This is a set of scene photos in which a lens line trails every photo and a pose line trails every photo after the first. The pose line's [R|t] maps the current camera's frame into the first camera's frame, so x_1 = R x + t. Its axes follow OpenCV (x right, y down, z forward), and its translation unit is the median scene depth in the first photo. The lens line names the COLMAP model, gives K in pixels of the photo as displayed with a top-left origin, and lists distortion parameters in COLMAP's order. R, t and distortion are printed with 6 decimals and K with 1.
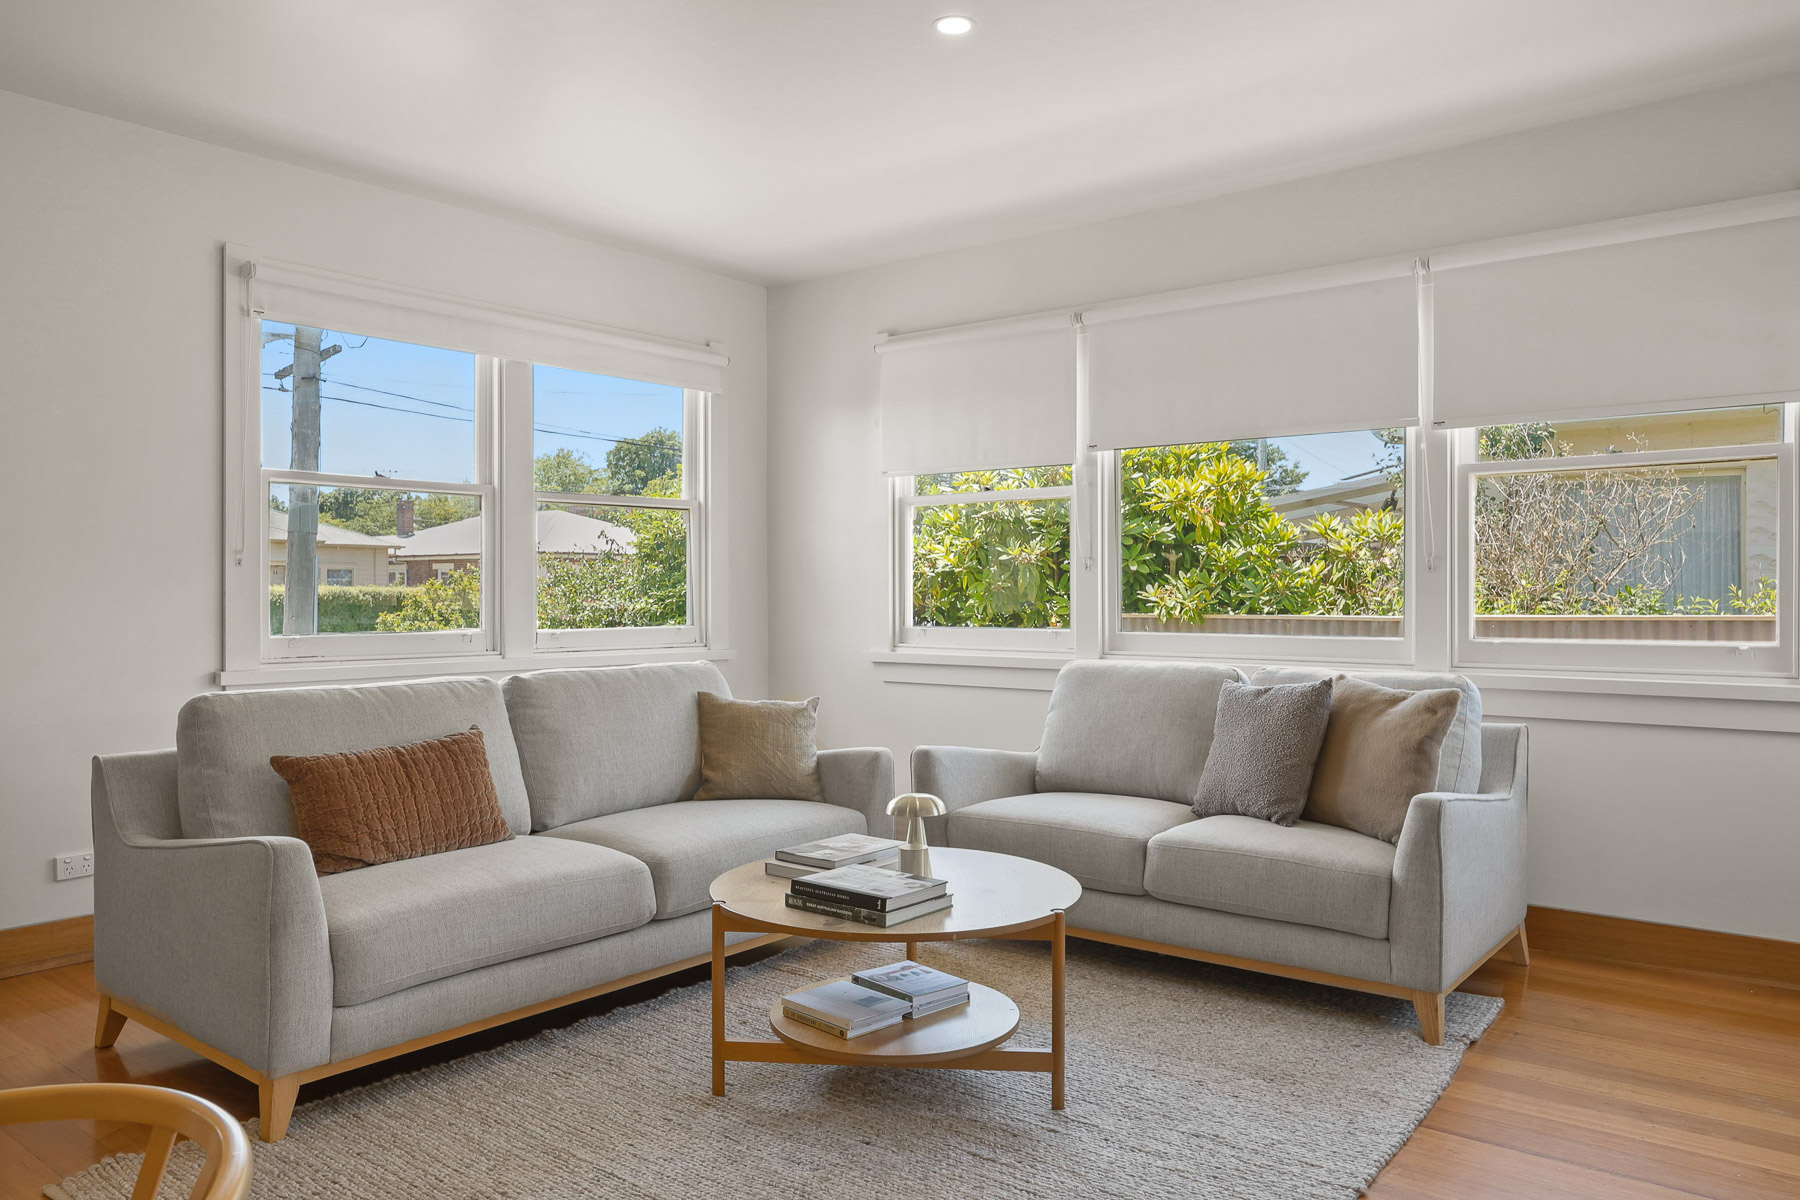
lens RADIAL K [[1285.0, 0, 895.0], [0, 1285.0, 590.5], [0, 0, 1]] dist [0.006990, -0.007710]
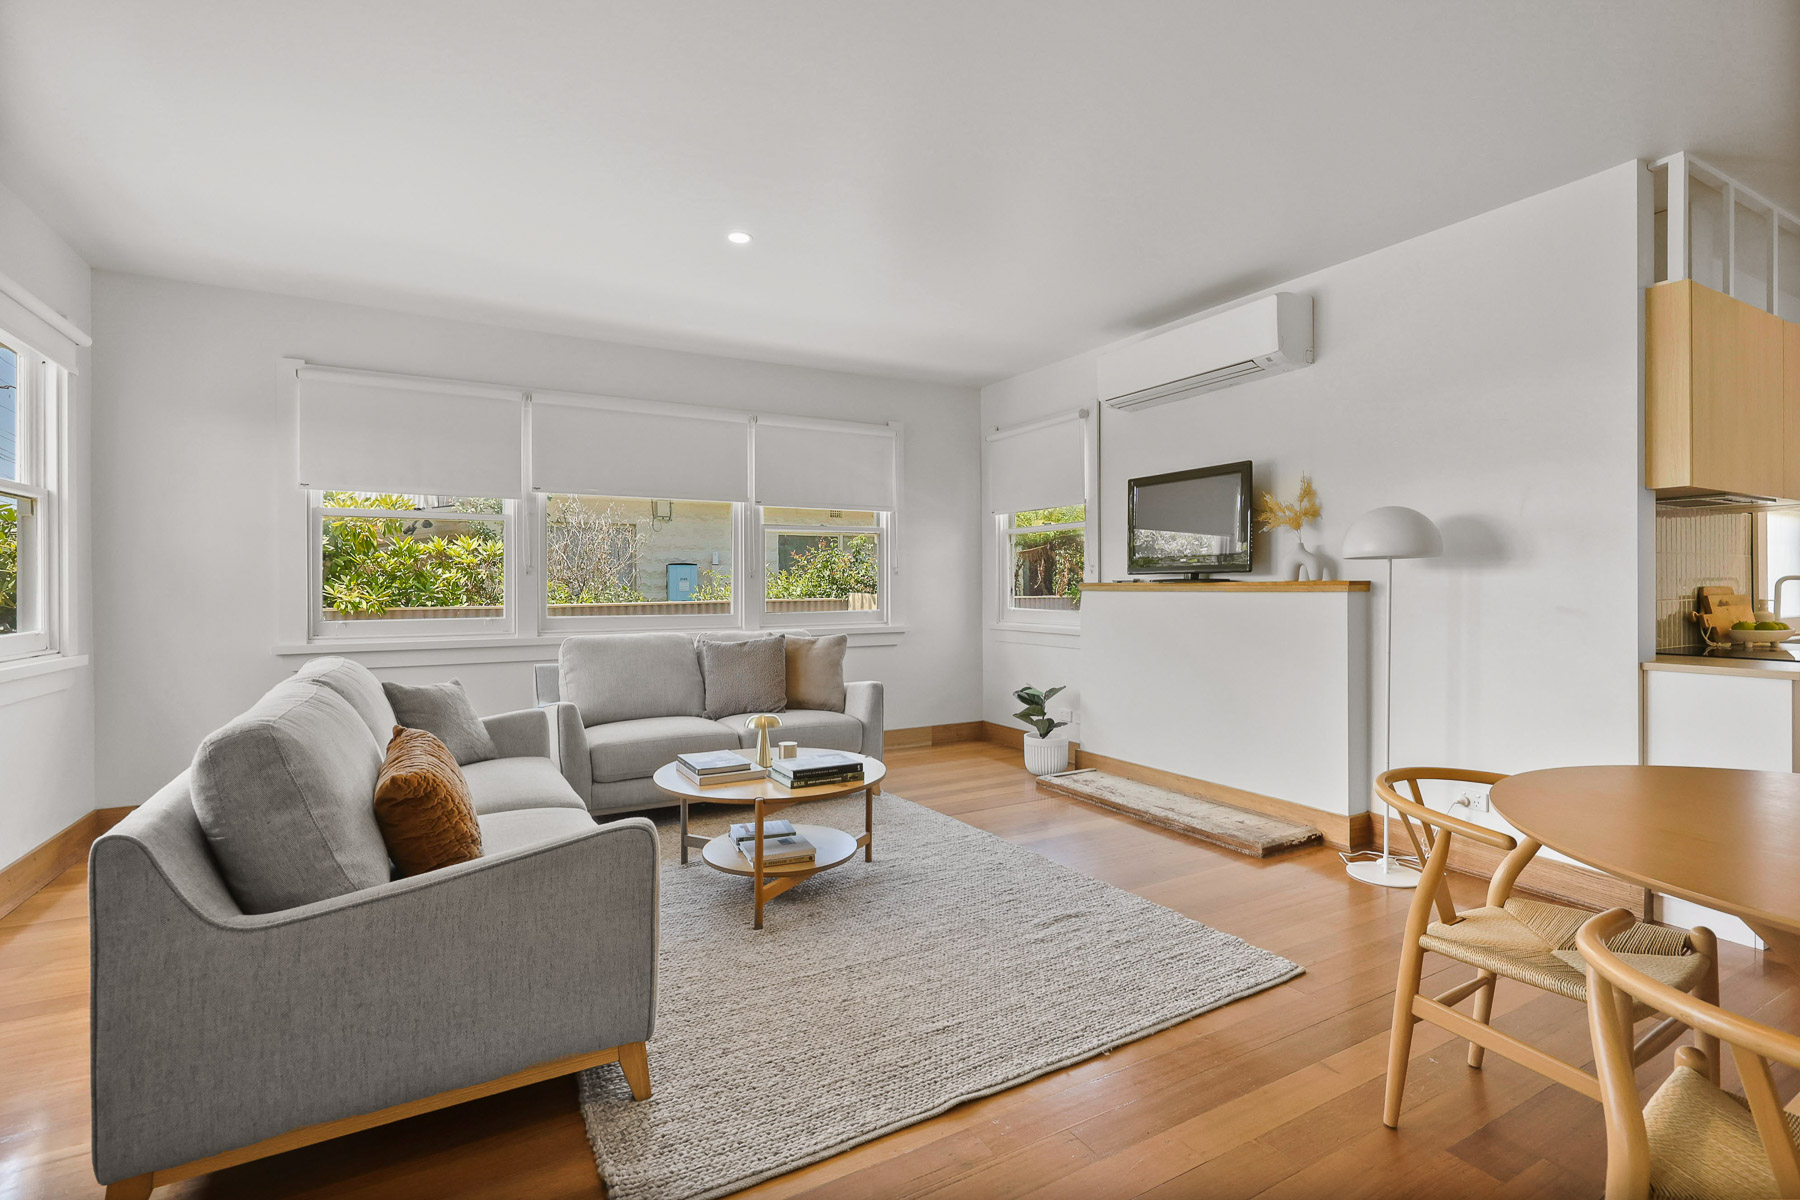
lens RADIAL K [[817.2, 0, 902.2], [0, 817.2, 589.7], [0, 0, 1]] dist [-0.000245, -0.000927]
pose [[0.368599, -0.004301, 0.929579, -0.663774], [0.004397, 0.999986, 0.002884, -0.000134], [-0.929578, 0.003024, 0.368613, 0.348339]]
